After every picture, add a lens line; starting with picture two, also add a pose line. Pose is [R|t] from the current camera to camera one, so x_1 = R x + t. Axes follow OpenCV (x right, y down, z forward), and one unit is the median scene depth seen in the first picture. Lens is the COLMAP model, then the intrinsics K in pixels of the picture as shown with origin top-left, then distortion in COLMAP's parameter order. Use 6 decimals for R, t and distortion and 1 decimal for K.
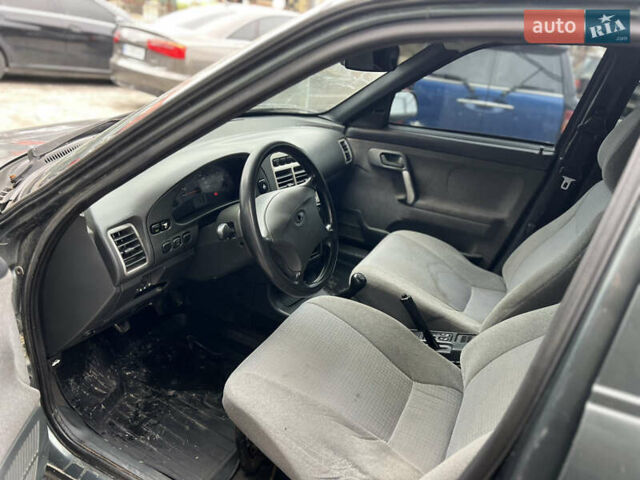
lens RADIAL K [[480.1, 0, 318.3], [0, 480.1, 242.8], [0, 0, 1]] dist [0.059372, -0.068249]
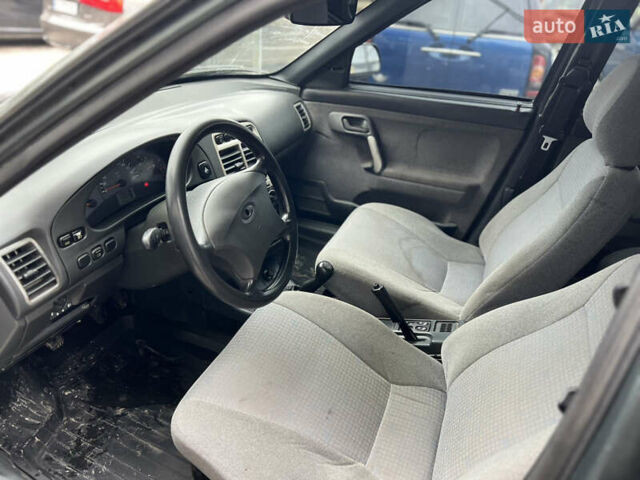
lens RADIAL K [[480.1, 0, 318.3], [0, 480.1, 242.8], [0, 0, 1]] dist [0.059372, -0.068249]
pose [[0.996105, -0.065007, 0.059574, 0.023887], [0.059280, 0.993870, 0.093320, -0.057014], [-0.065275, -0.089425, 0.993852, 0.131804]]
